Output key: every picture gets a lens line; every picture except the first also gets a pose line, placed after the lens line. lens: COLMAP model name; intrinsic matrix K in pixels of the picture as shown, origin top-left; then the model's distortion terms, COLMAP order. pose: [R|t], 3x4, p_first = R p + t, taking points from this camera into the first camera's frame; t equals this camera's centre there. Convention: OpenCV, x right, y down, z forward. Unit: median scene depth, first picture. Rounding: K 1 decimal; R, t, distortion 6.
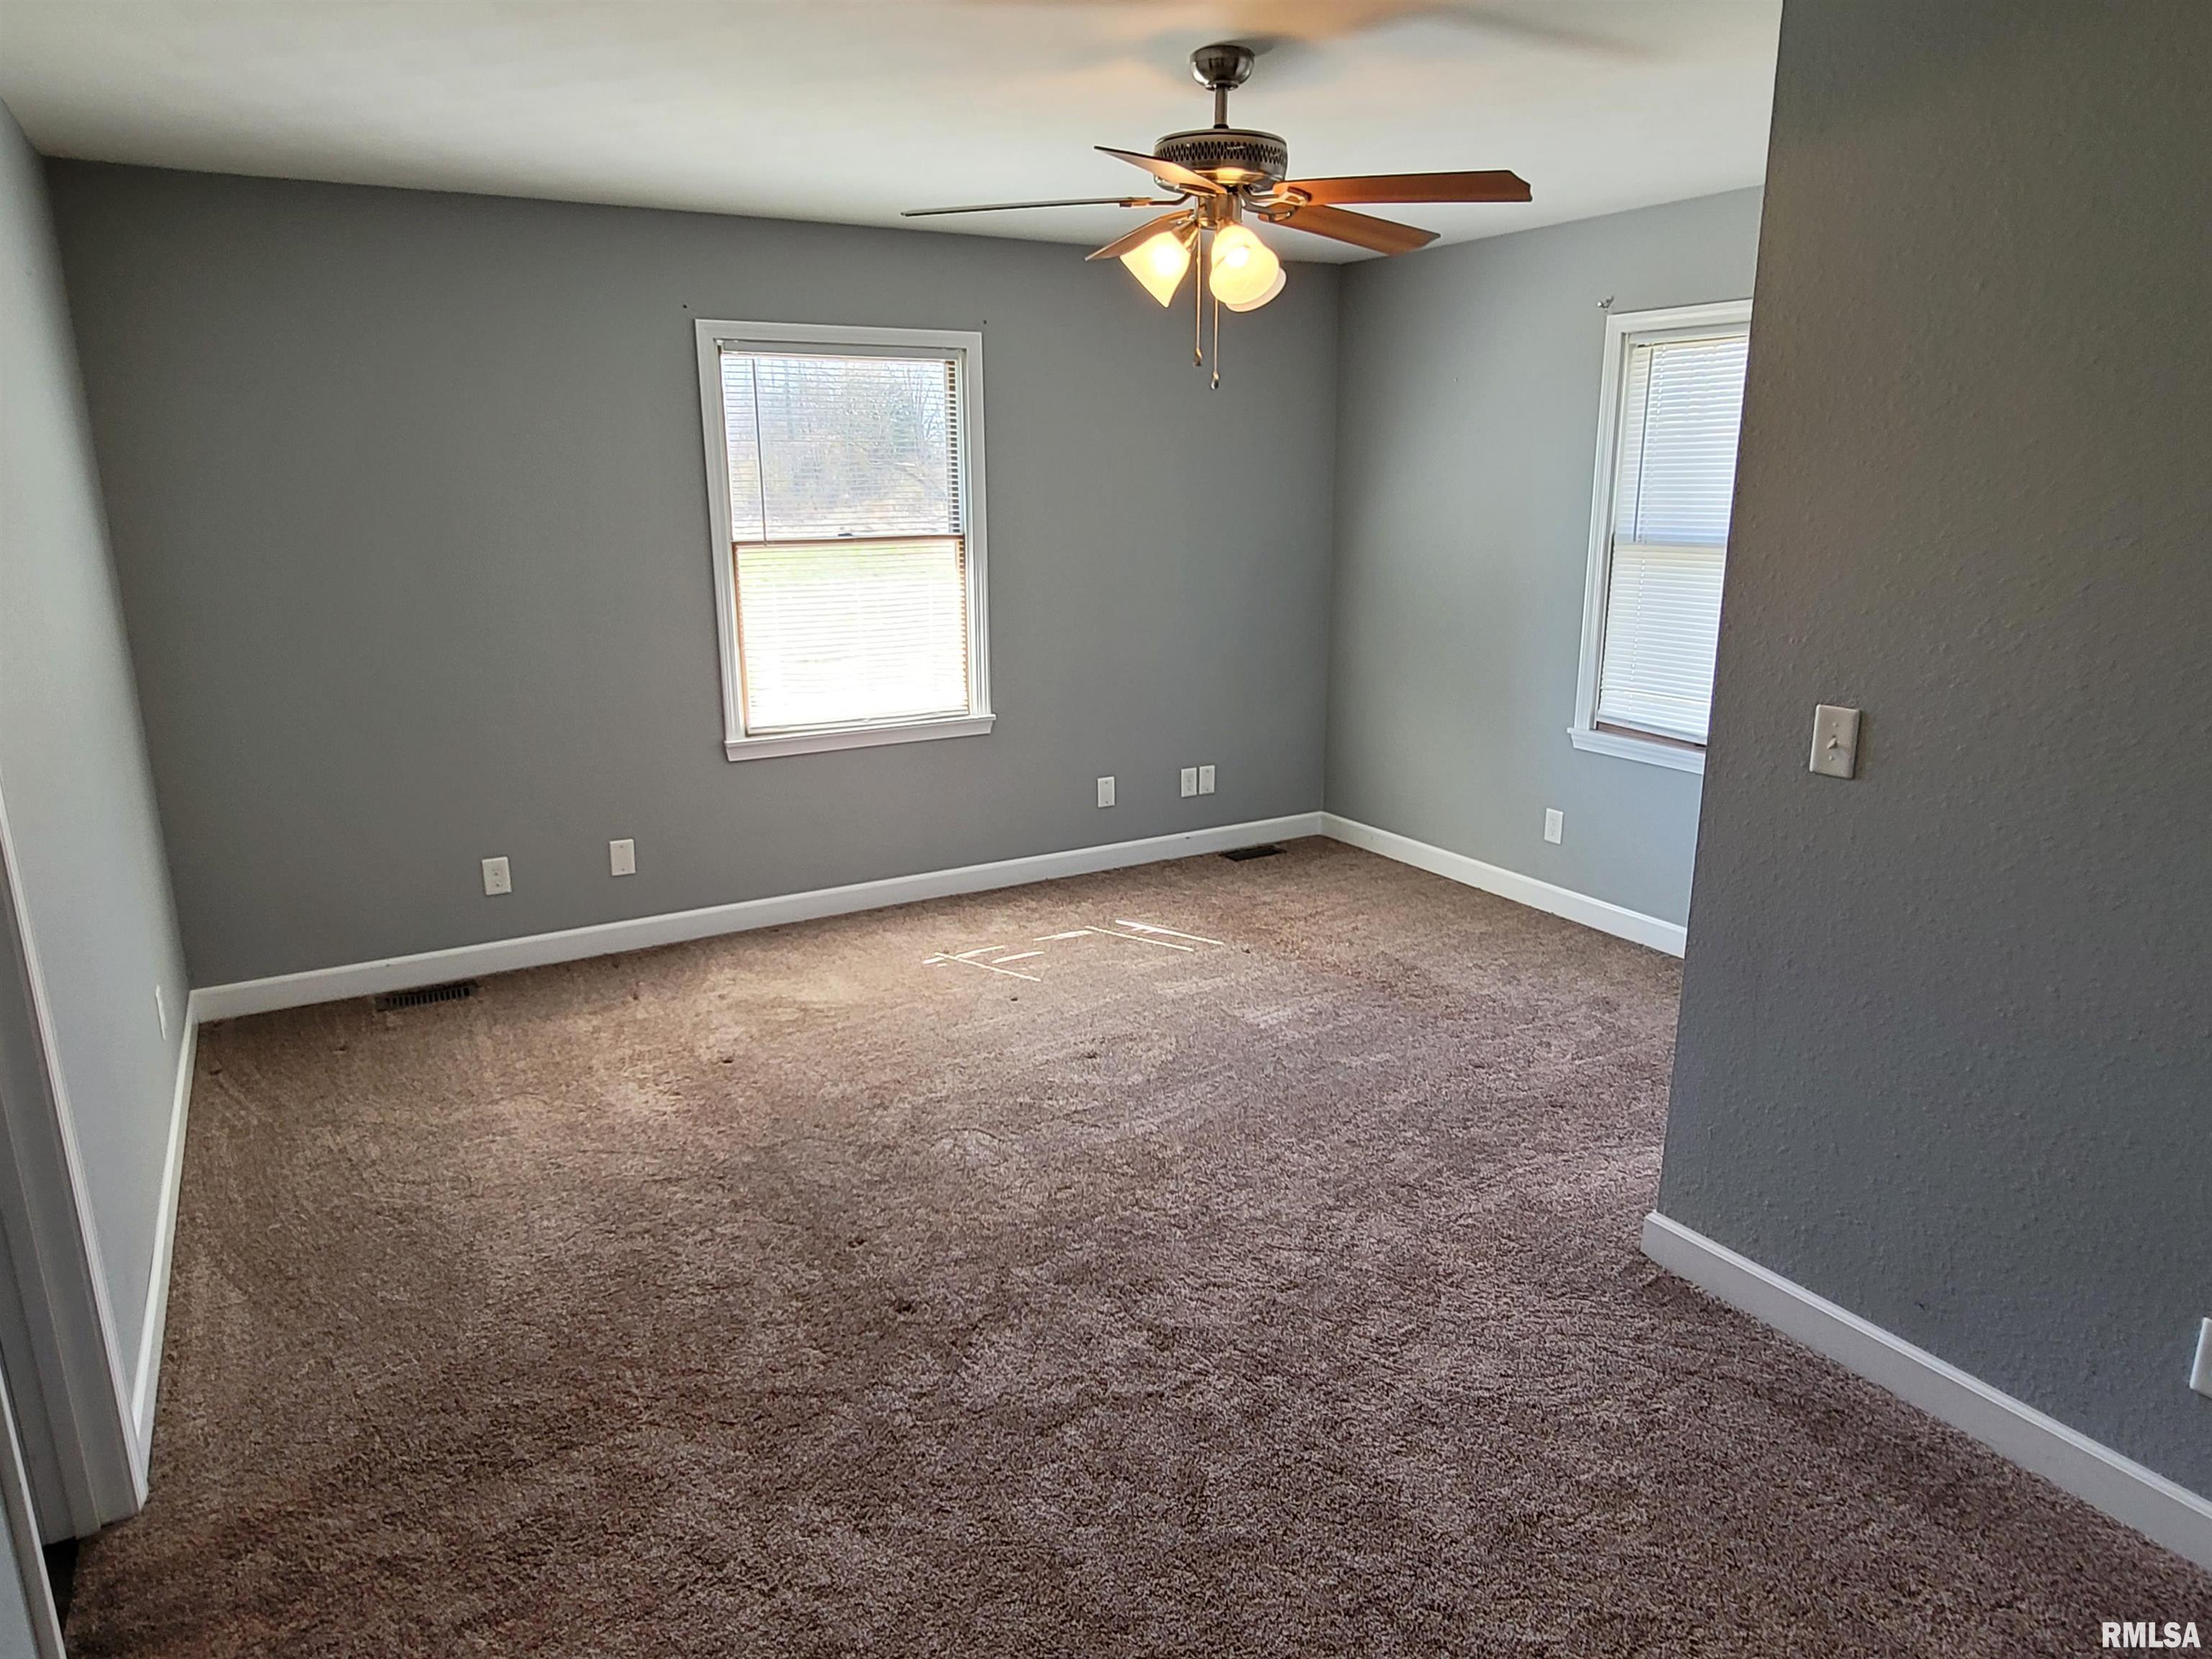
lens RADIAL K [[1359.1, 0, 1106.0], [0, 1359.1, 829.5], [0, 0, 1]] dist [-0.029883, 0.000890]
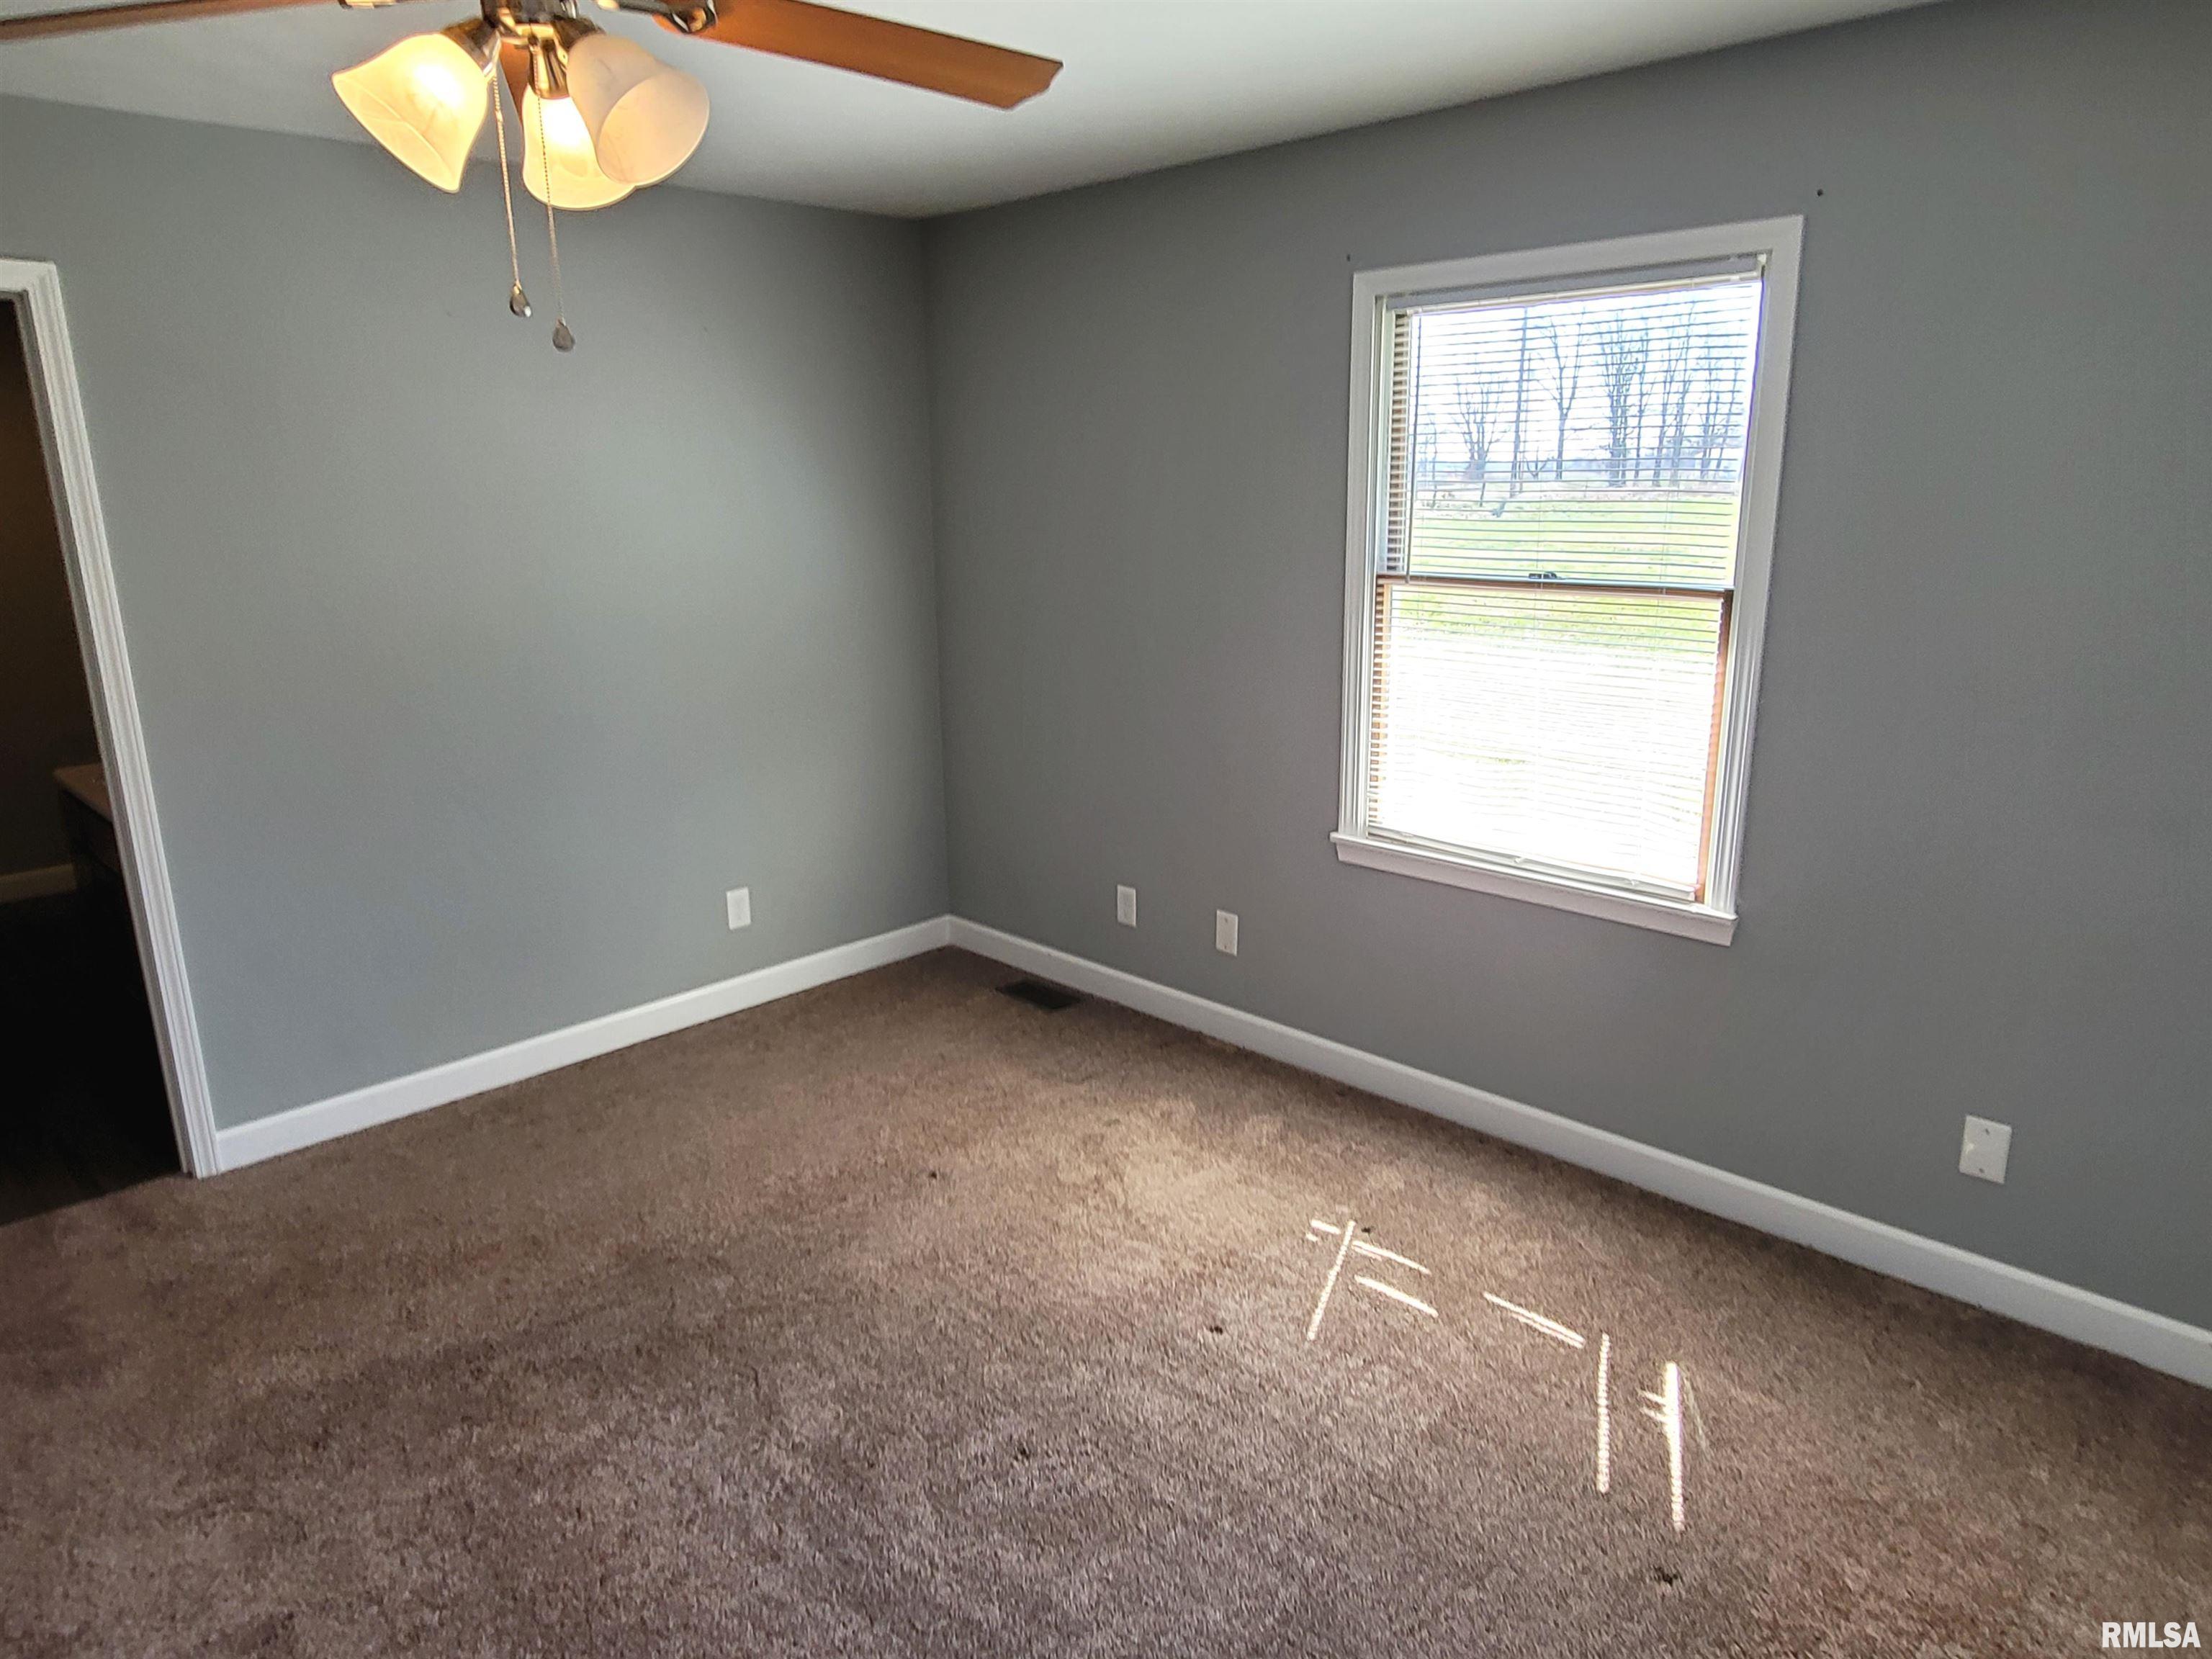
lens RADIAL K [[1359.1, 0, 1106.0], [0, 1359.1, 829.5], [0, 0, 1]] dist [-0.029883, 0.000890]
pose [[0.258471, 0.240971, -0.935482, 0.398934], [-0.238740, 0.954283, 0.179851, -0.174371], [0.936053, 0.176851, 0.304184, 0.652413]]
